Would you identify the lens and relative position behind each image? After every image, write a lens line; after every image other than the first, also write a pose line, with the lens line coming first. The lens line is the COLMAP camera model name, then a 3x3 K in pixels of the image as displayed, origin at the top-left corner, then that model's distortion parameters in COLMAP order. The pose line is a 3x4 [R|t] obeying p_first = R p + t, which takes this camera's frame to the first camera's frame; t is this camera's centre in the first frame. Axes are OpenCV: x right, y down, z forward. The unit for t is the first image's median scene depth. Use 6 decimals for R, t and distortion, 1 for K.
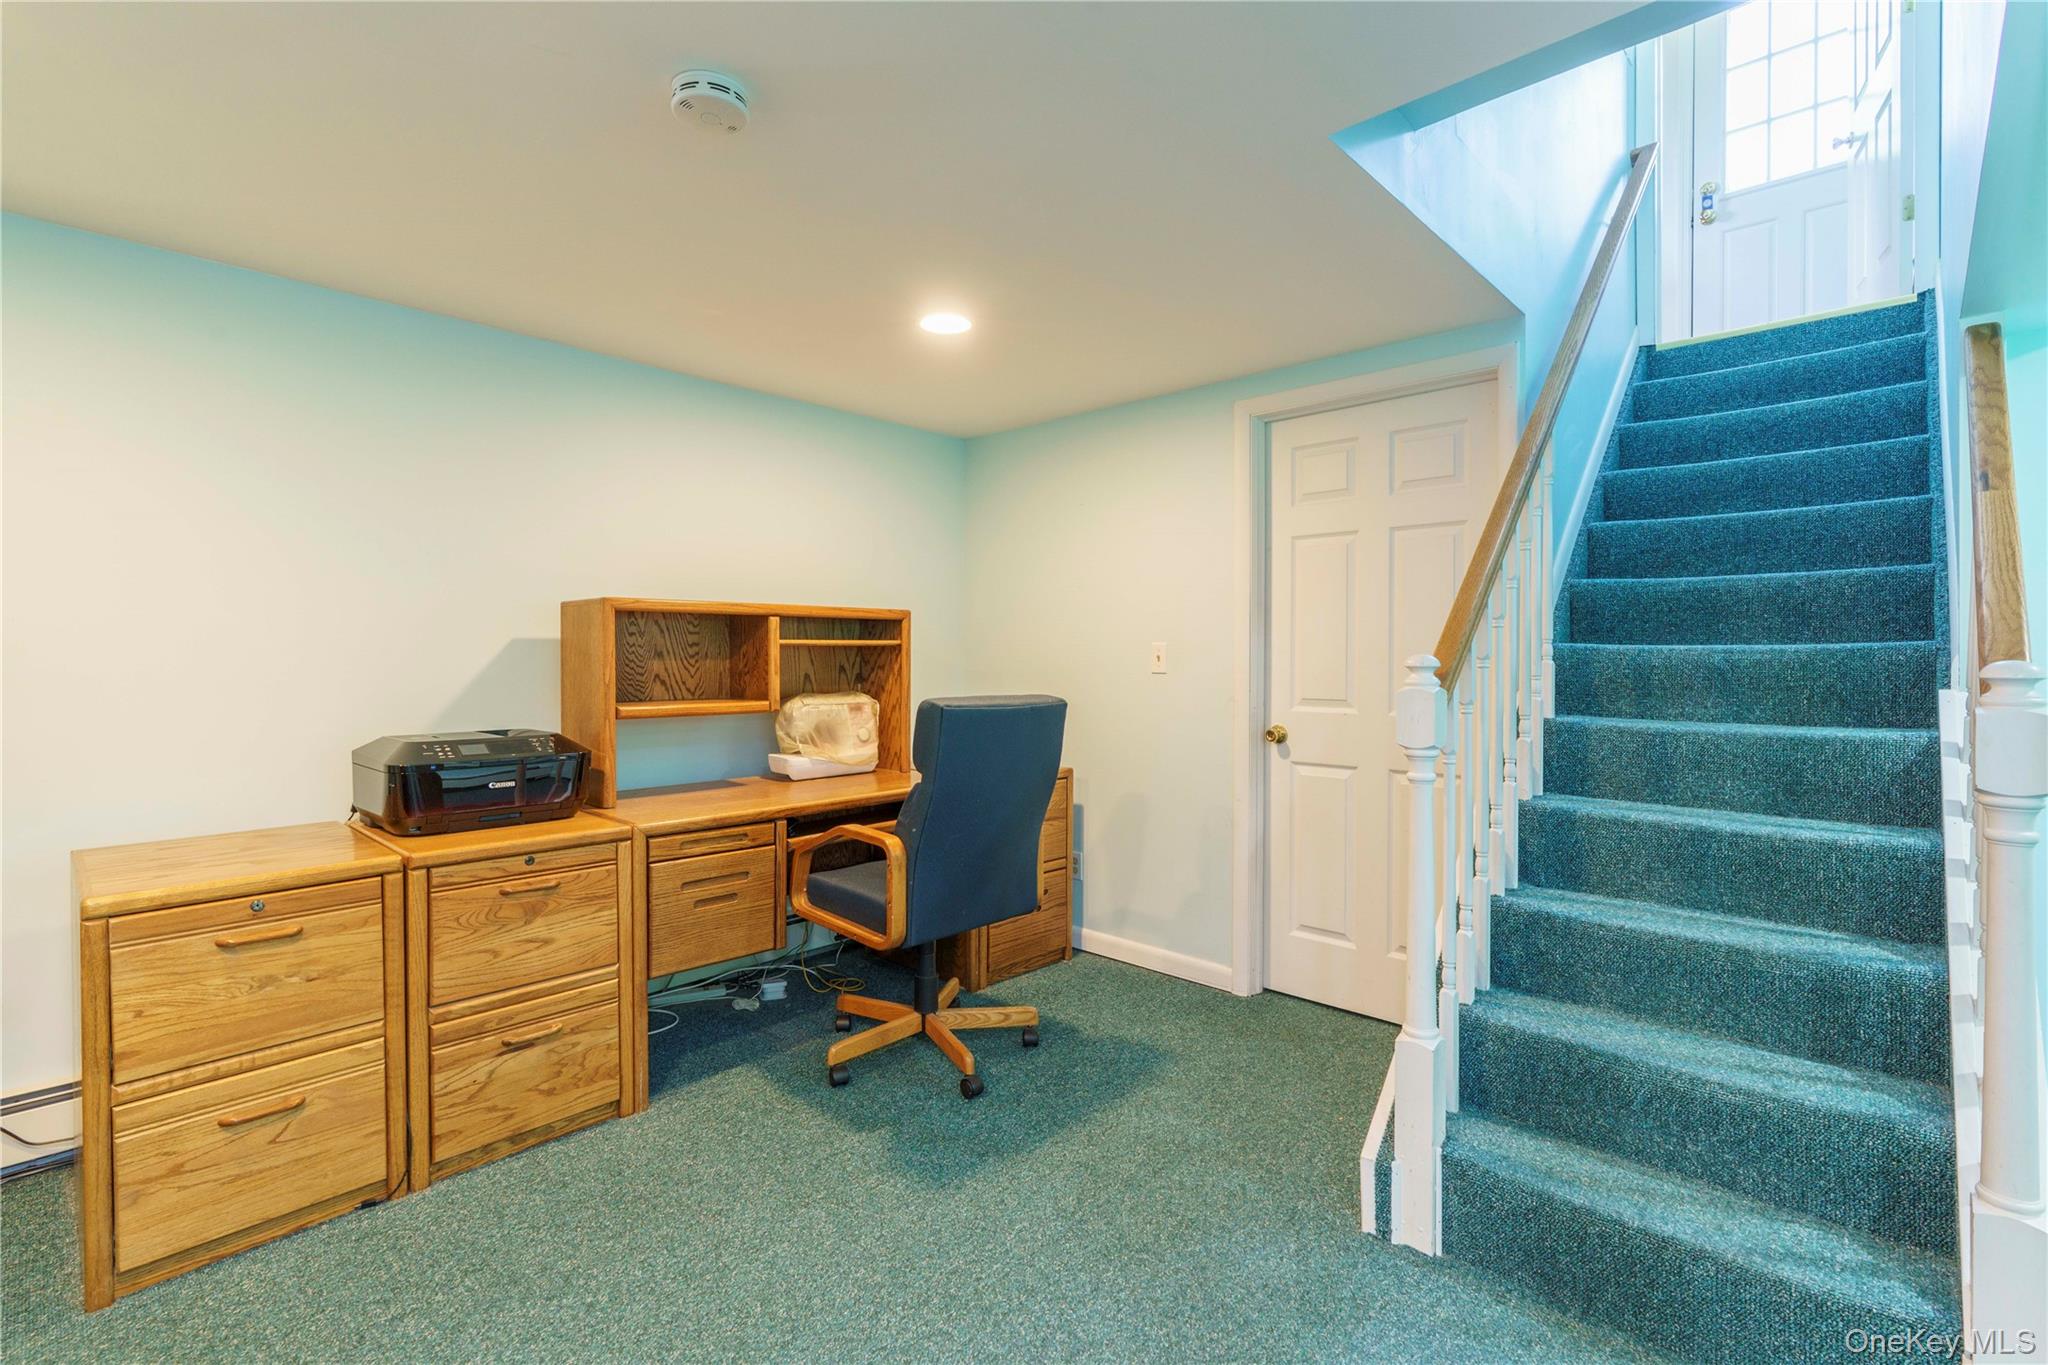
lens RADIAL K [[934.0, 0, 1016.7], [0, 934.0, 675.4], [0, 0, 1]] dist [-0.011553, 0.003776]
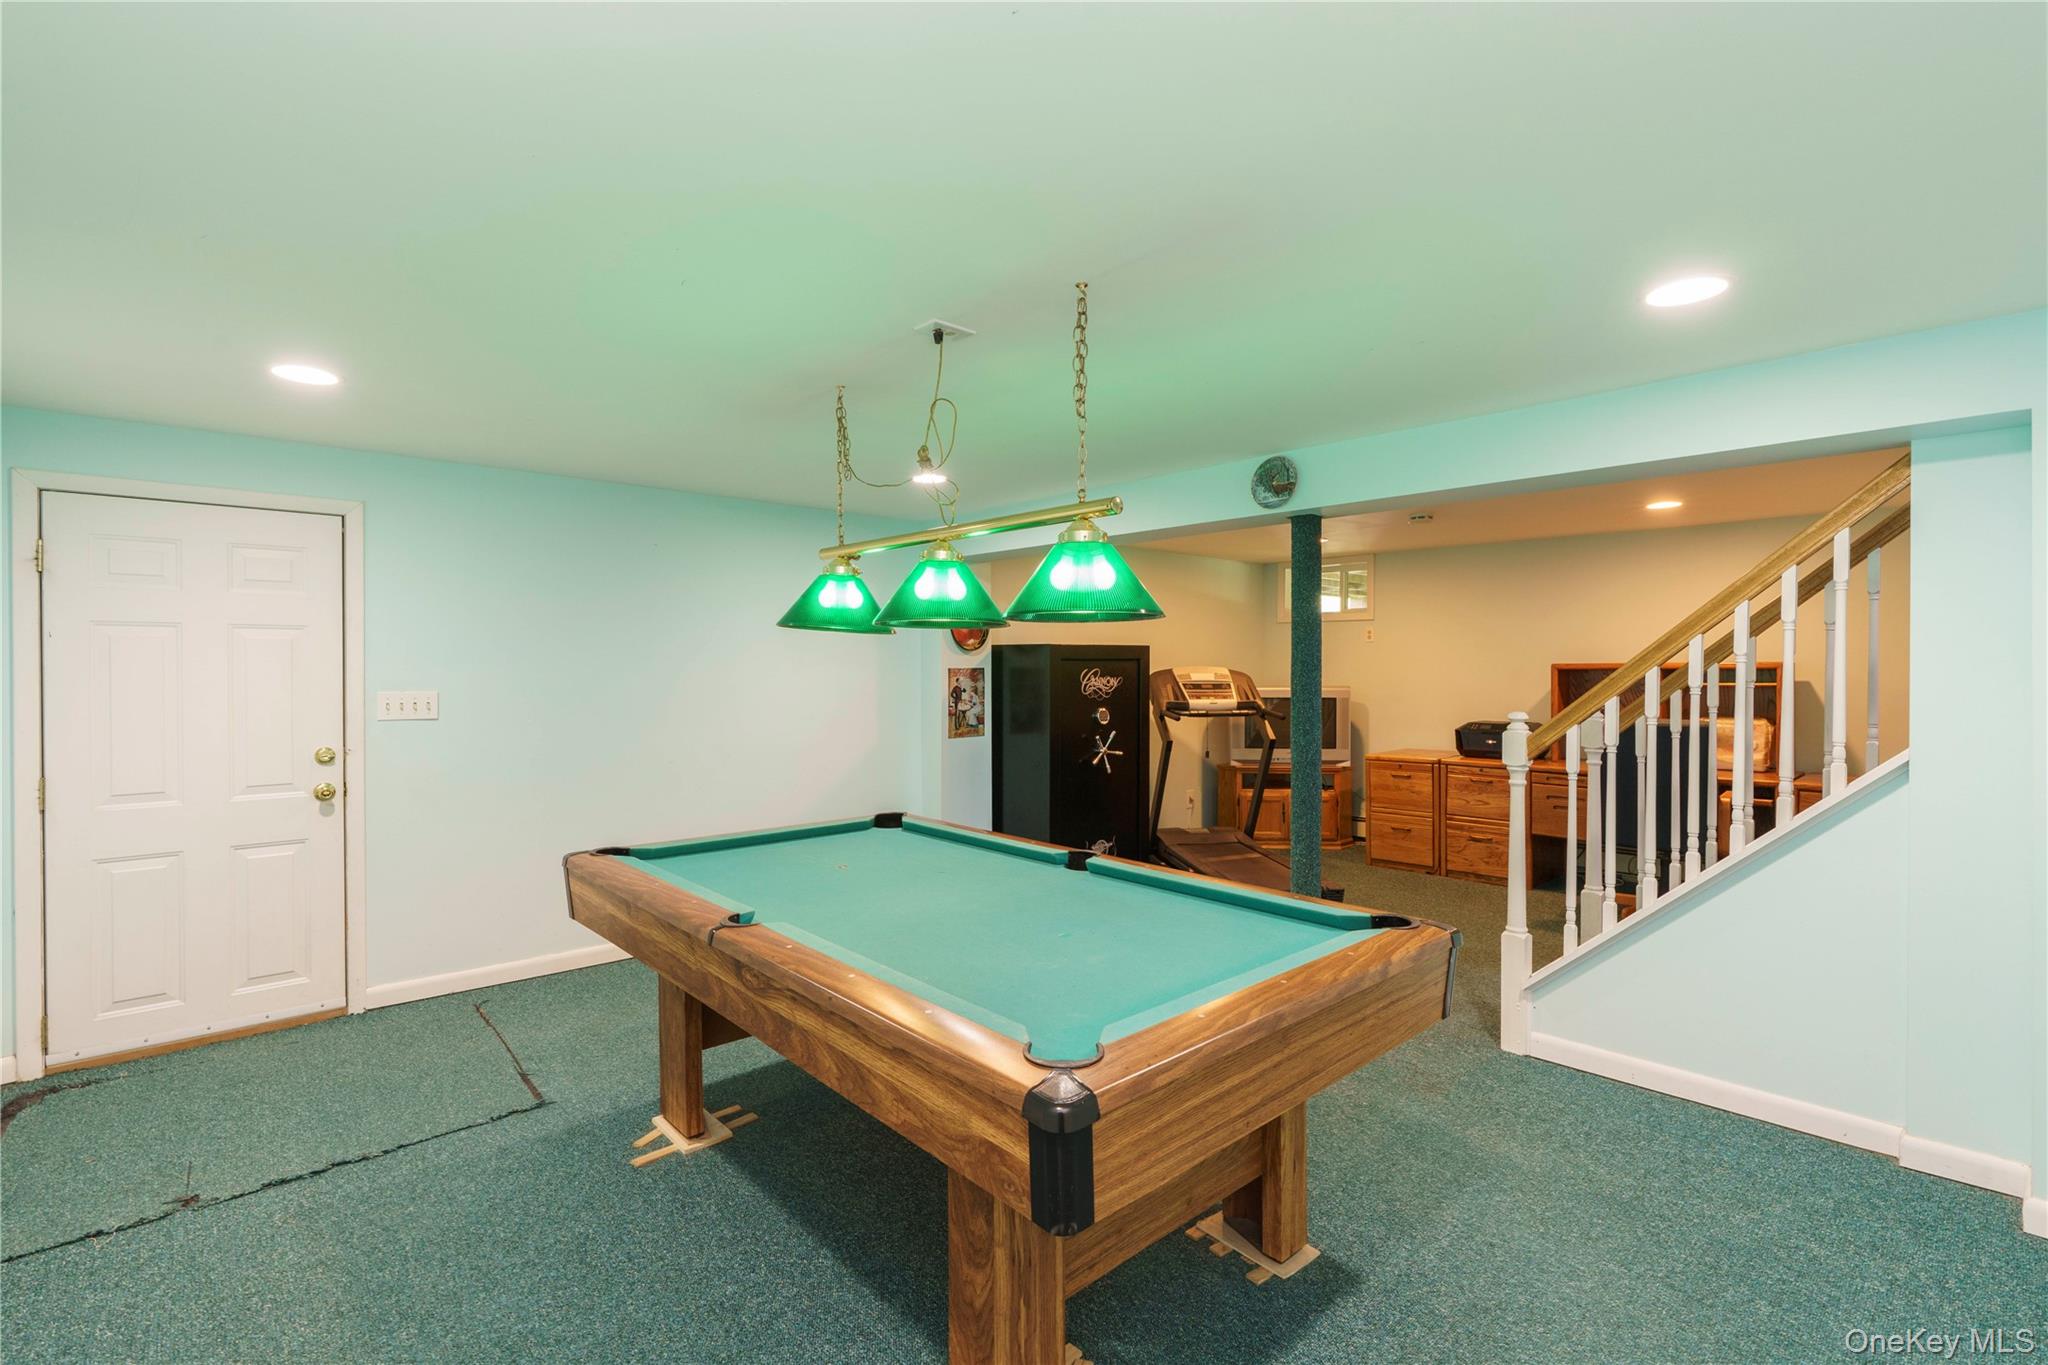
lens RADIAL K [[934.0, 0, 1035.3], [0, 934.0, 673.6], [0, 0, 1]] dist [-0.011553, 0.003776]
pose [[-0.083851, 0.004256, -0.996469, 2.091327], [-0.012471, 0.999908, 0.005320, -0.065388], [0.996400, 0.012873, -0.083790, -0.021123]]
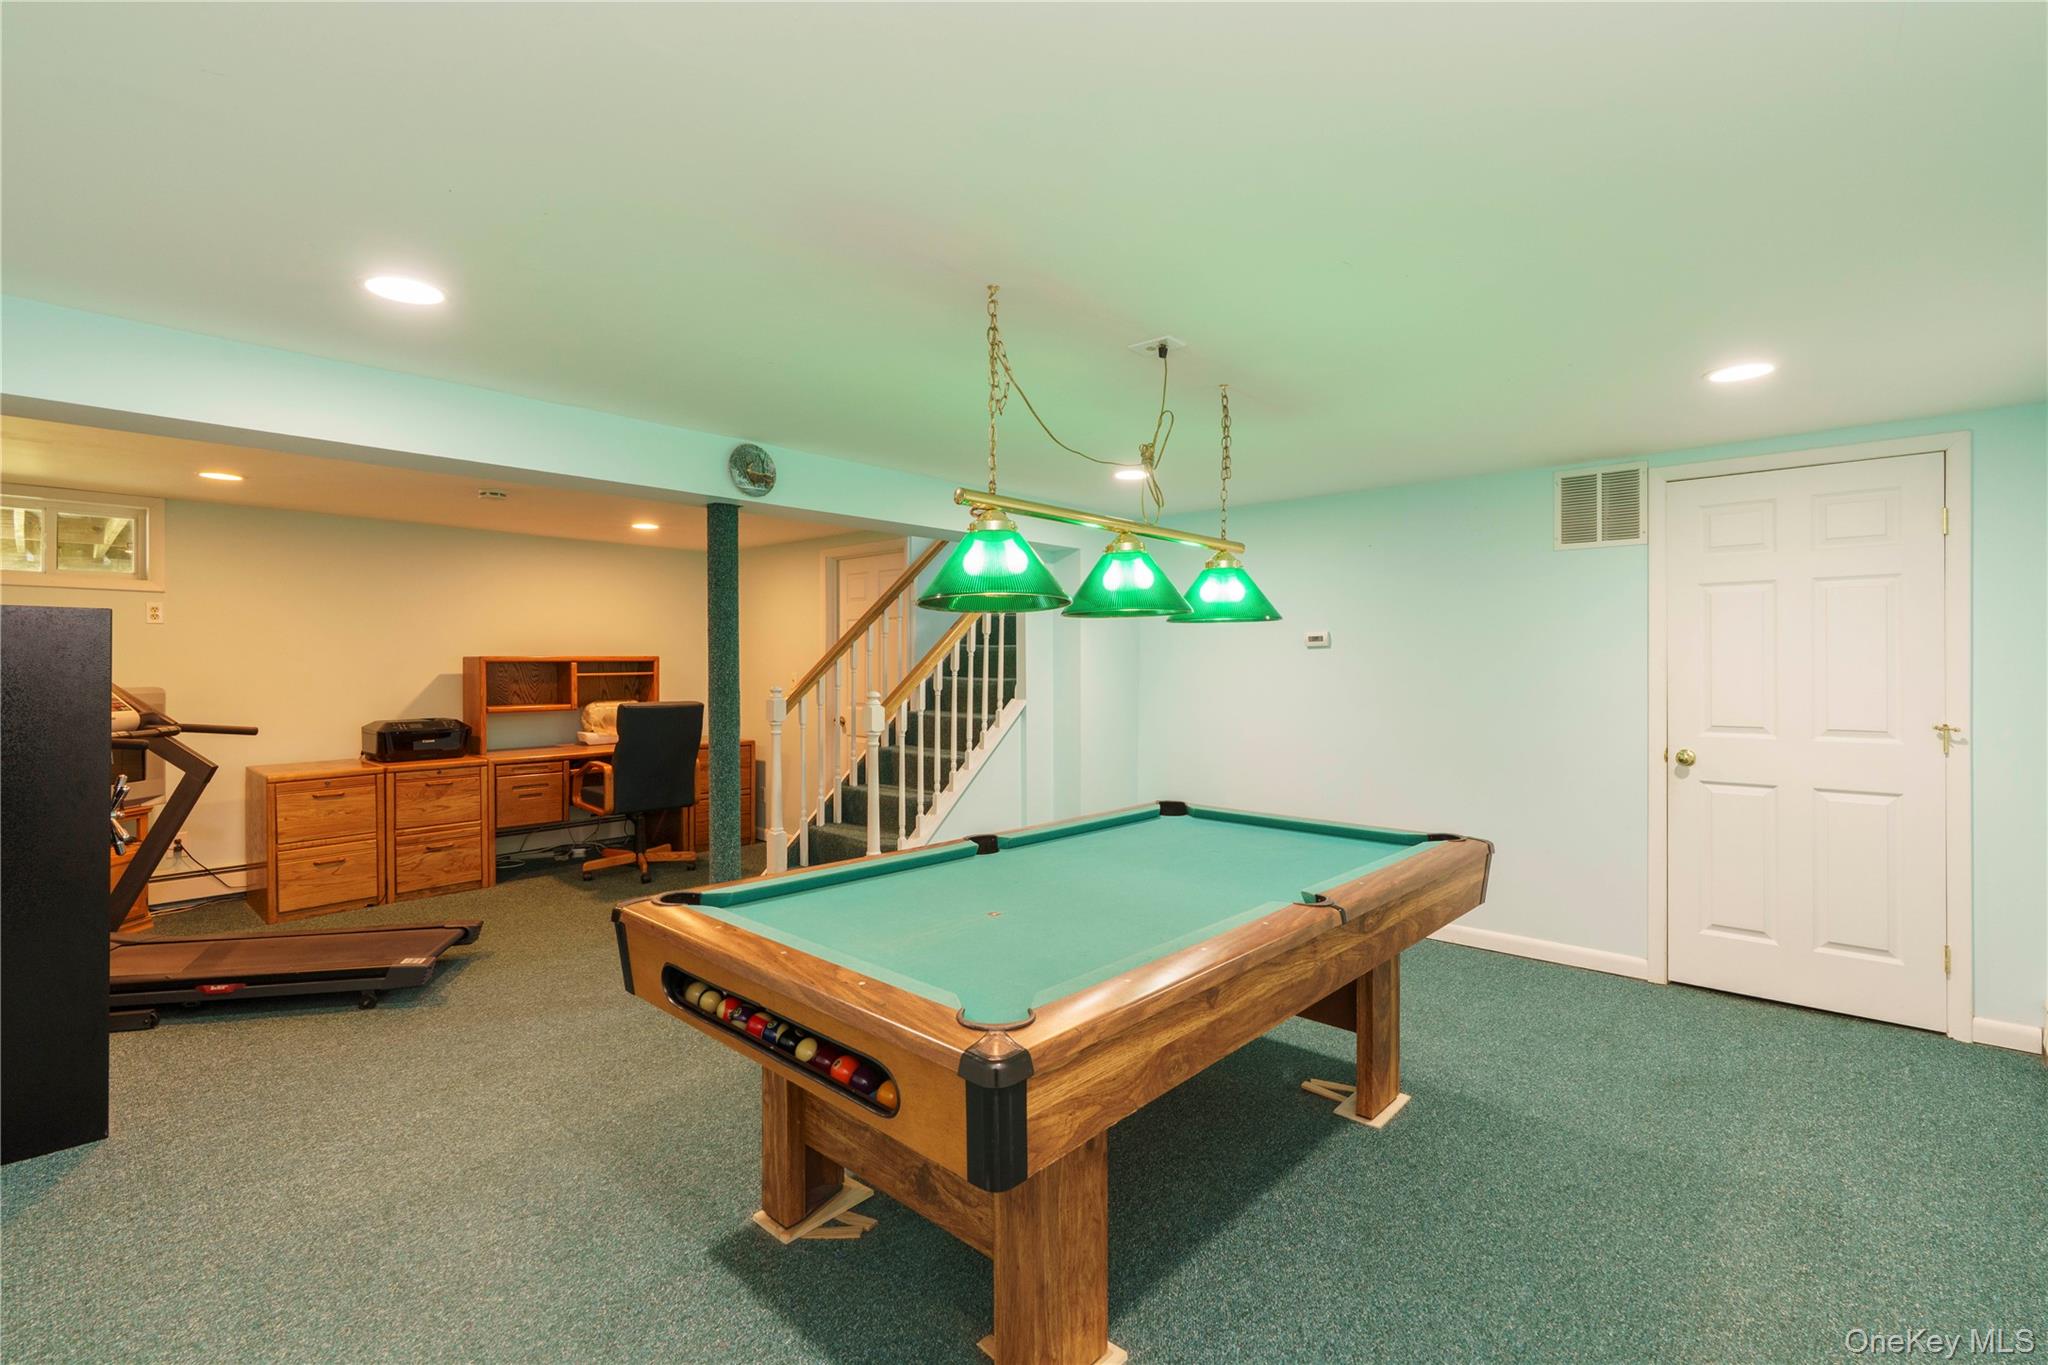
lens RADIAL K [[934.0, 0, 1038.8], [0, 934.0, 678.2], [0, 0, 1]] dist [-0.011553, 0.003776]
pose [[0.999648, -0.002049, 0.026441, 0.904686], [0.002051, 0.999998, -0.000045, -0.035085], [-0.026441, 0.000099, 0.999650, -1.351621]]
